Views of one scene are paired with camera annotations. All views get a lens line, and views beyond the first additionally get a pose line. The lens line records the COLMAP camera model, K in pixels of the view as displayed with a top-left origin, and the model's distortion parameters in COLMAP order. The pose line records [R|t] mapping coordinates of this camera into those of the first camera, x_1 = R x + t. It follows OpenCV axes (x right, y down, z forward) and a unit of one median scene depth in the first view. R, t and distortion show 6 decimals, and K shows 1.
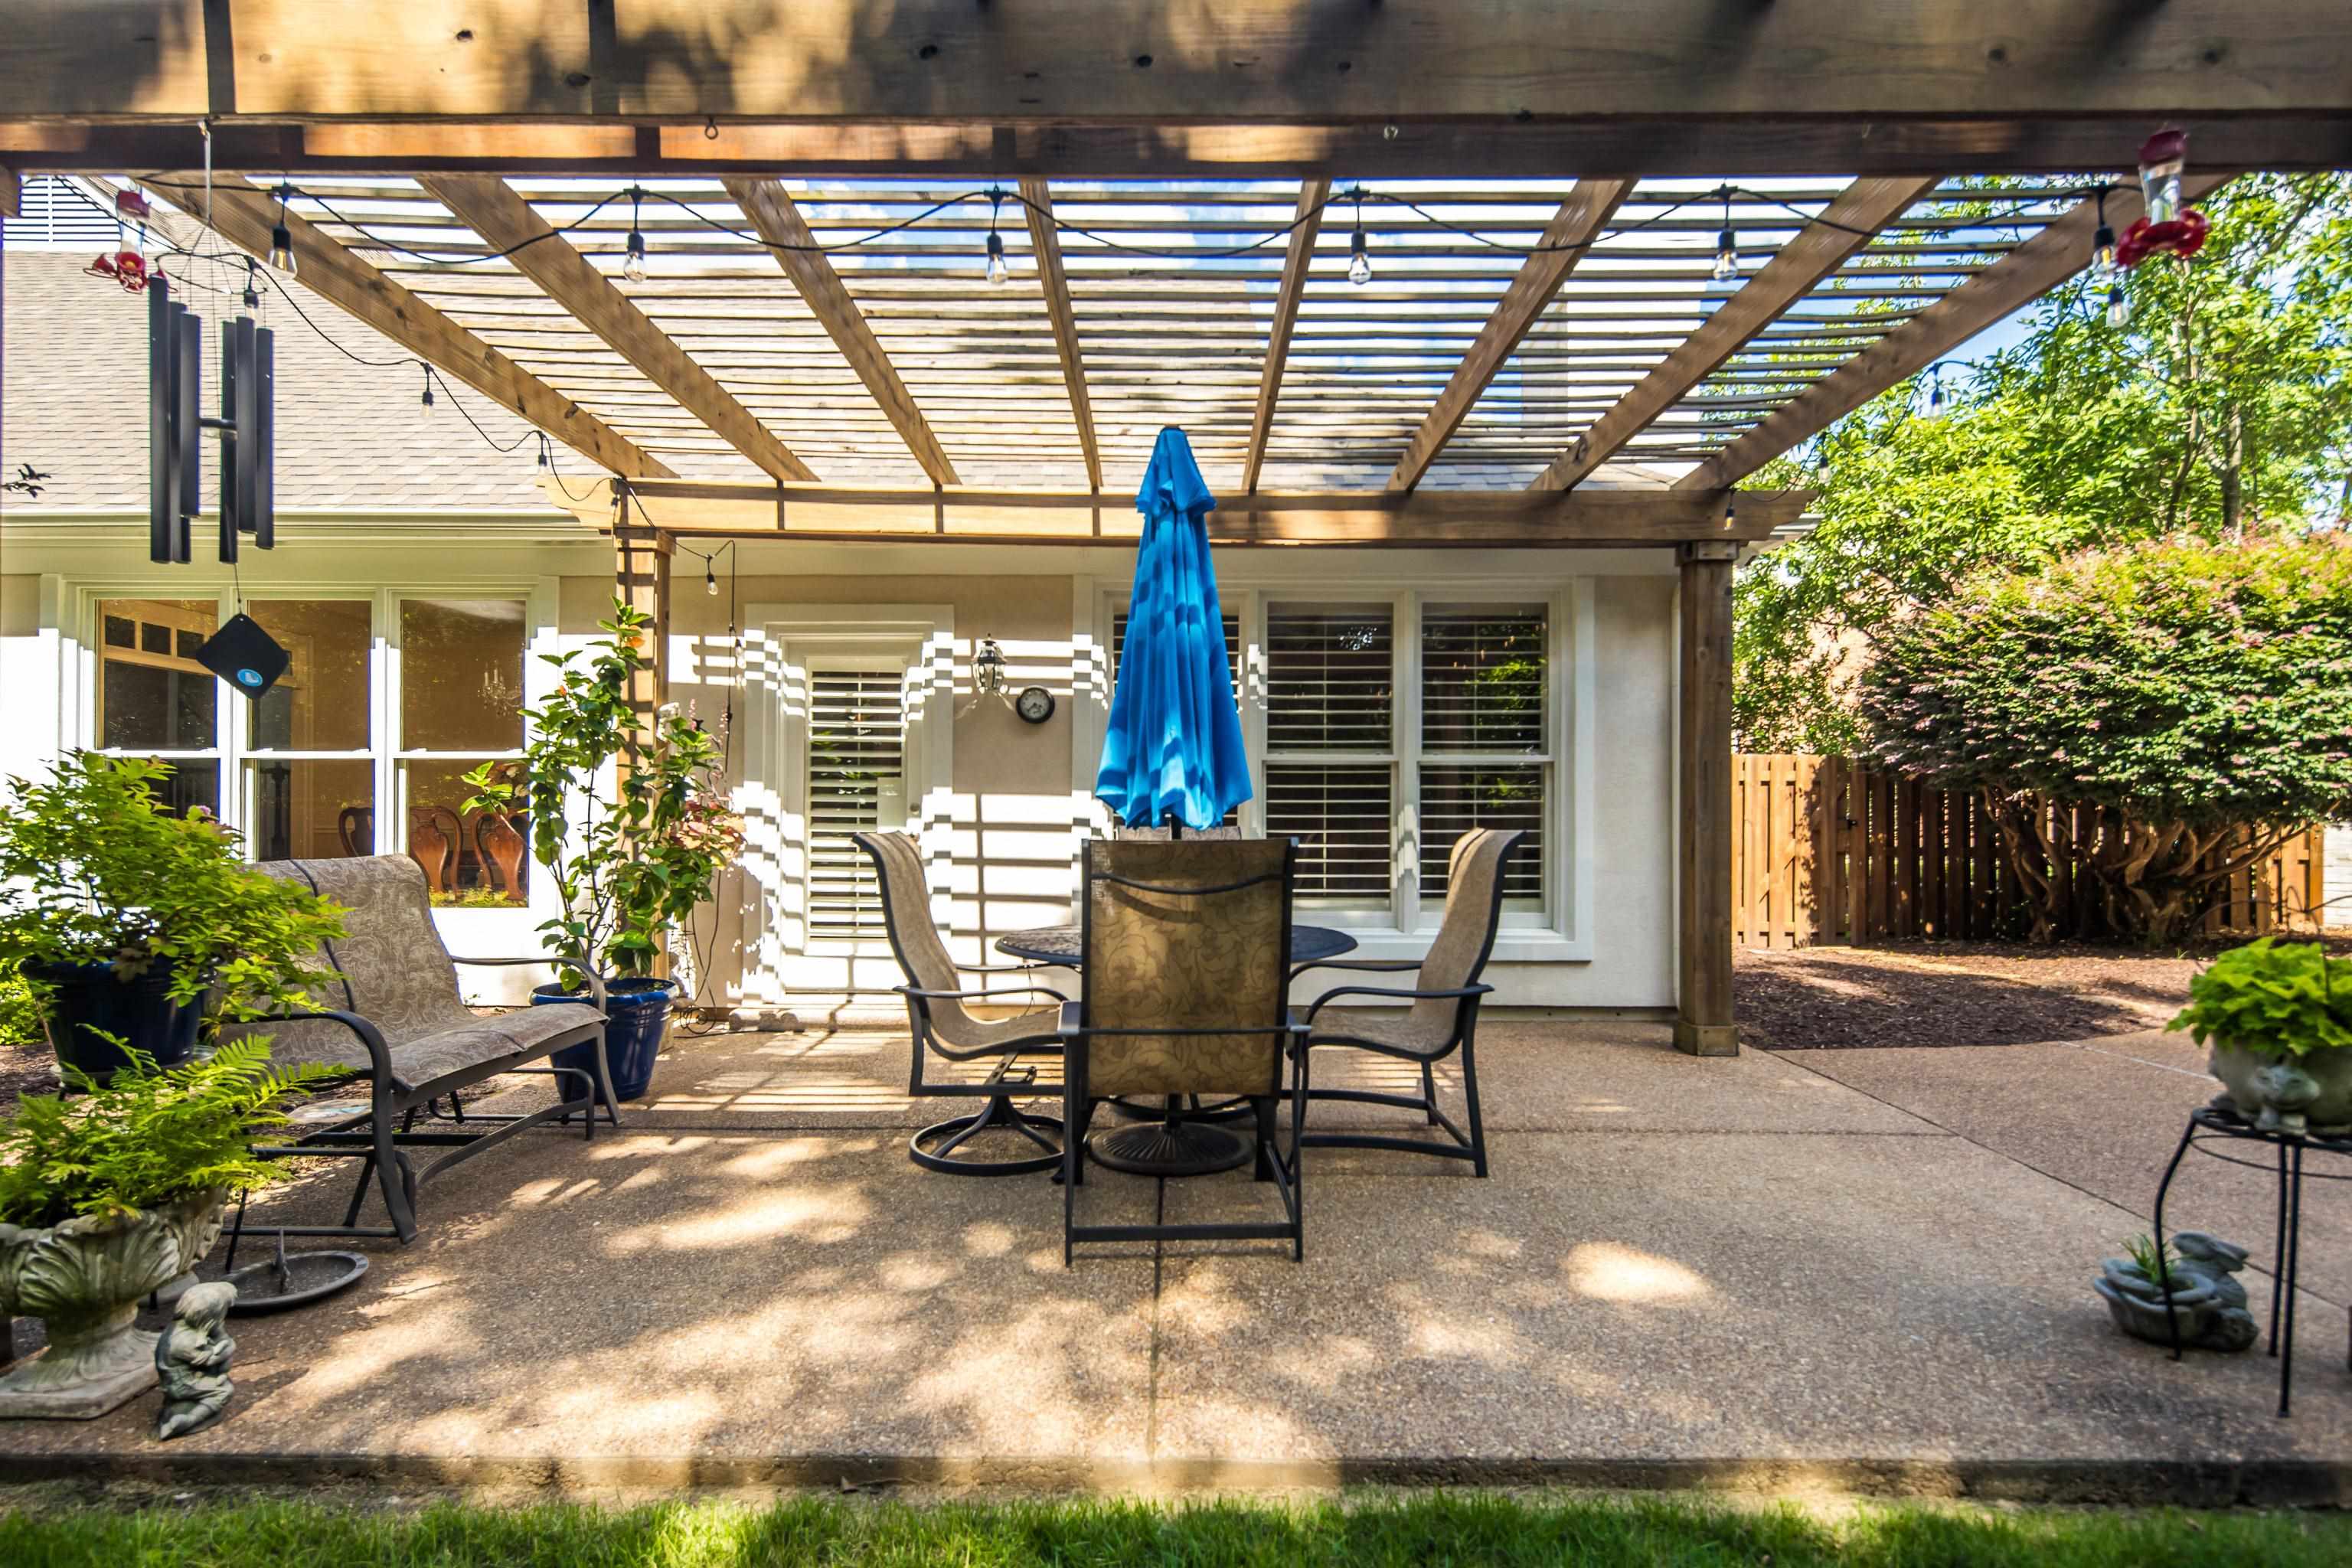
lens RADIAL K [[1170.4, 0, 1165.0], [0, 1170.4, 854.3], [0, 0, 1]] dist [-0.001299, -0.000650]
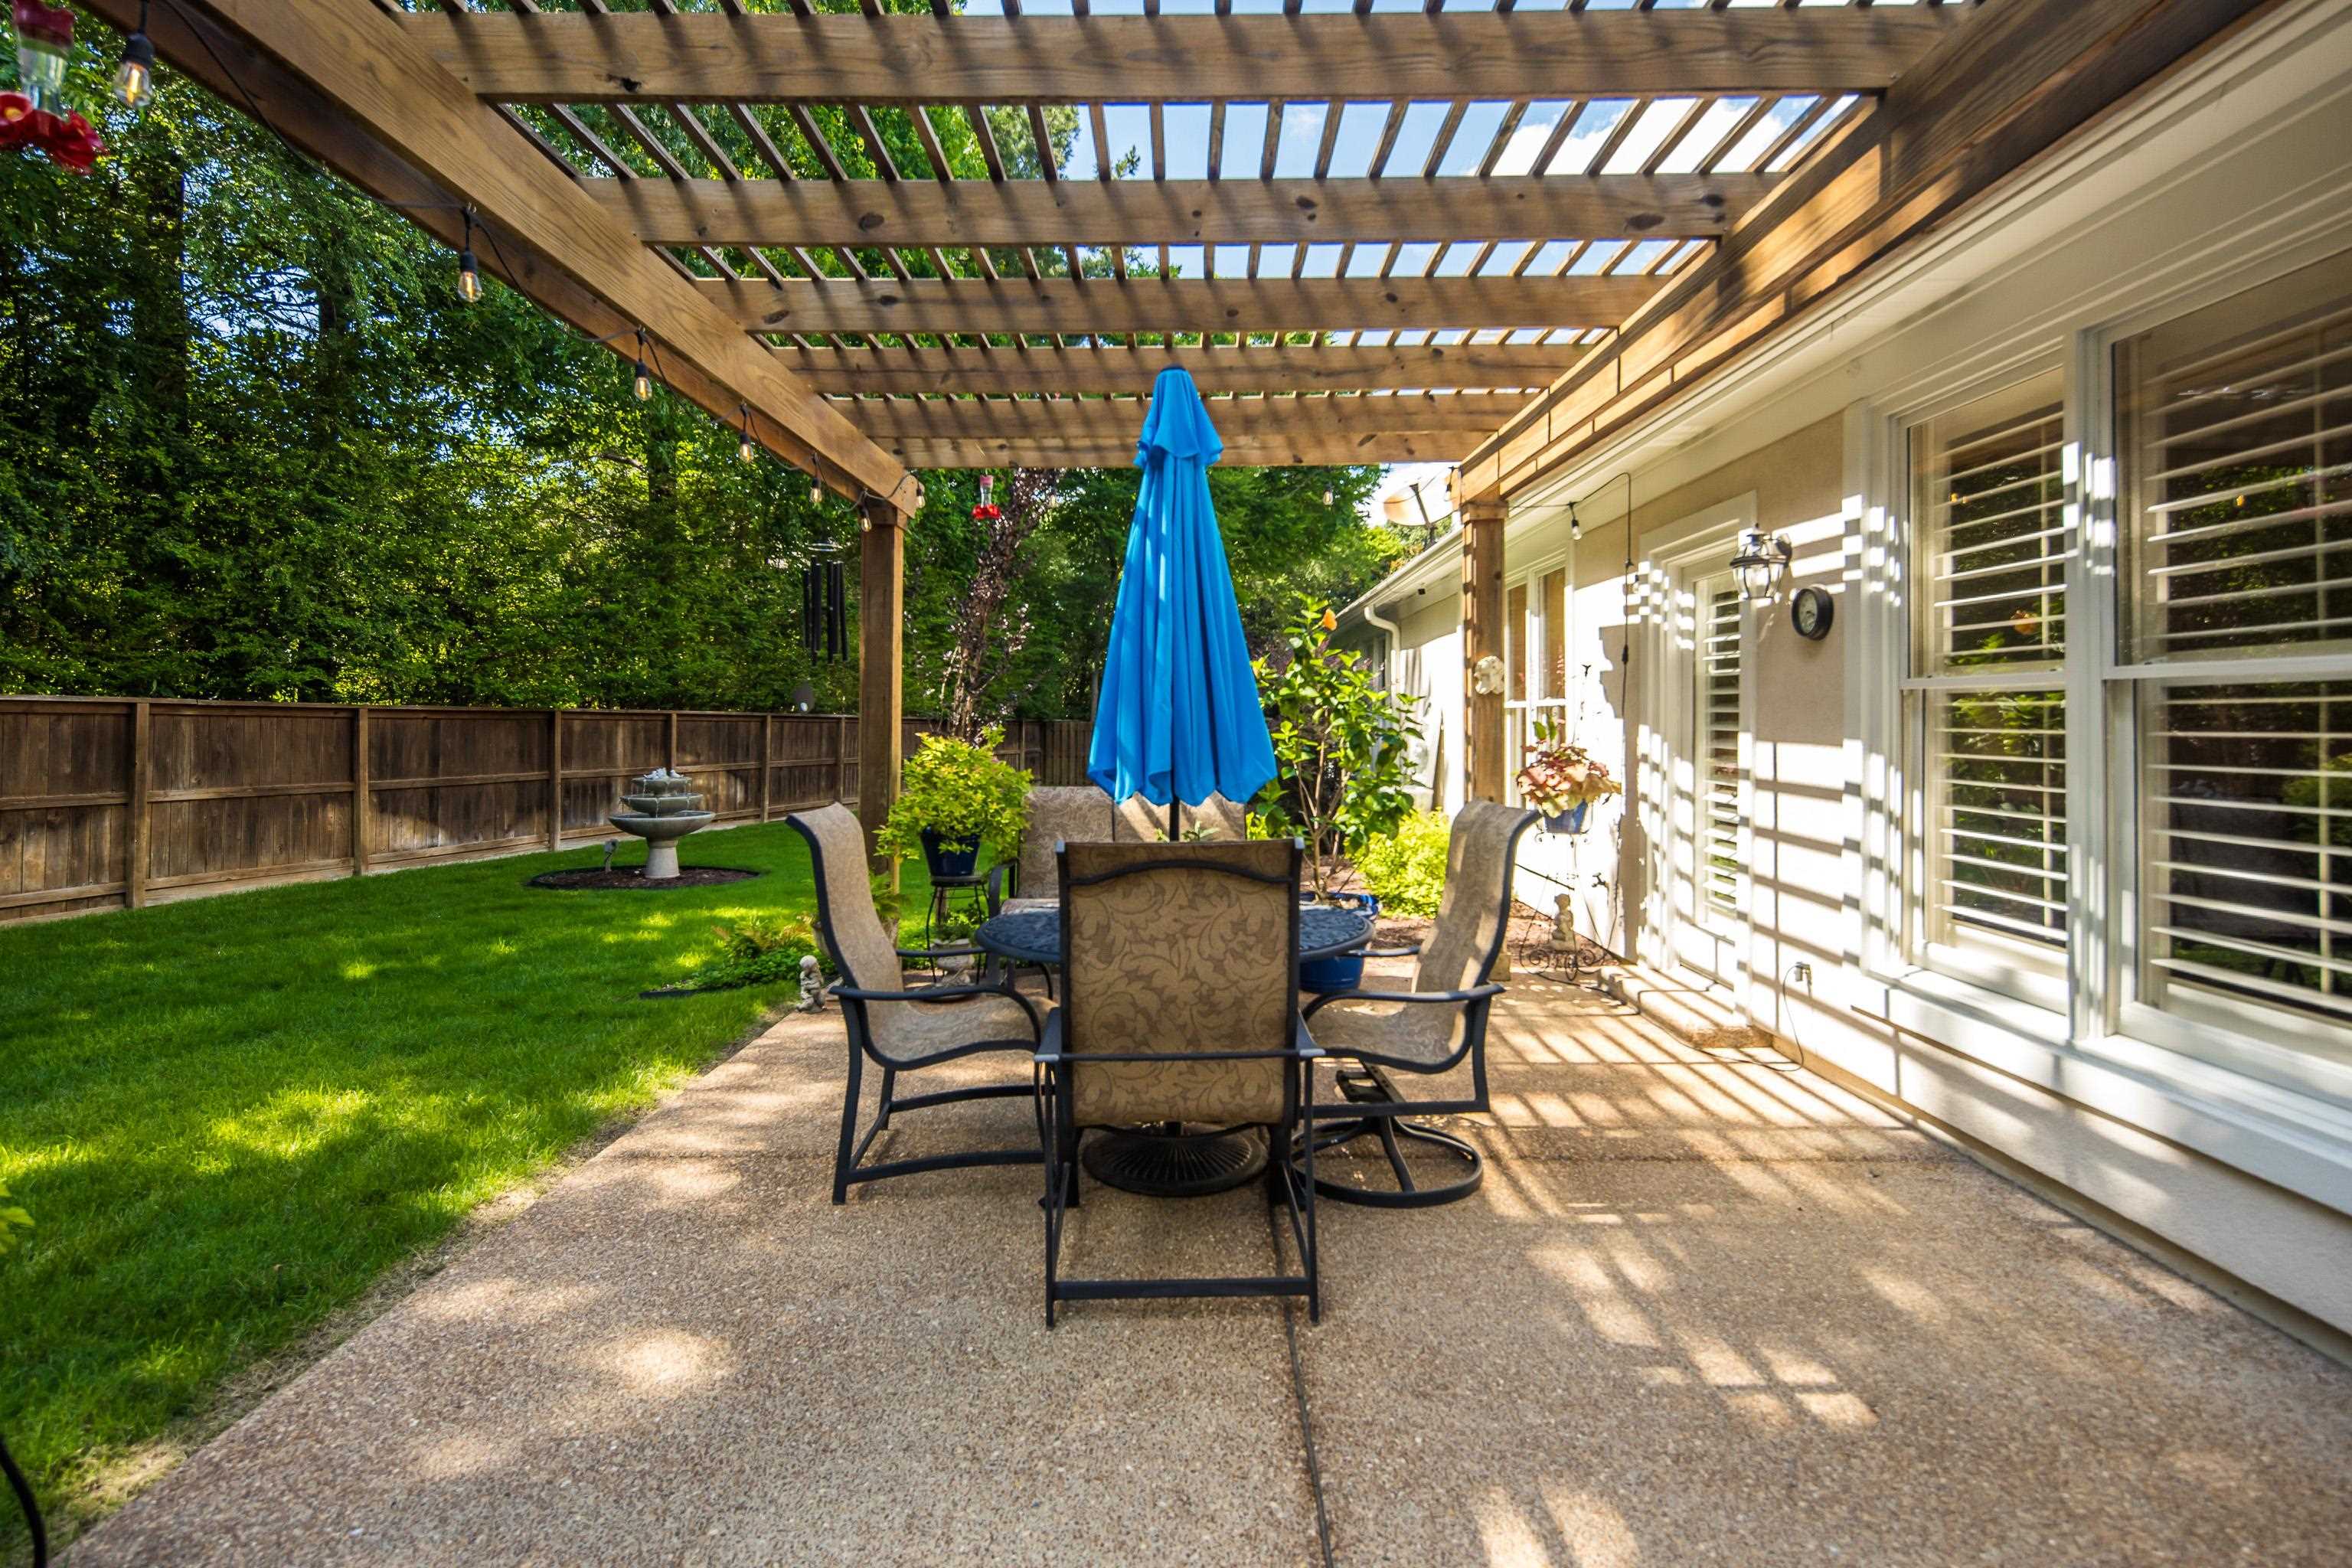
lens RADIAL K [[1136.1, 0, 1174.3], [0, 1136.1, 708.9], [0, 0, 1]] dist [-0.000486, -0.000099]
pose [[-0.001863, -0.013551, -0.999906, 0.545844], [-0.035040, 0.999295, -0.013477, -0.049396], [0.999384, 0.035011, -0.002336, 0.628770]]
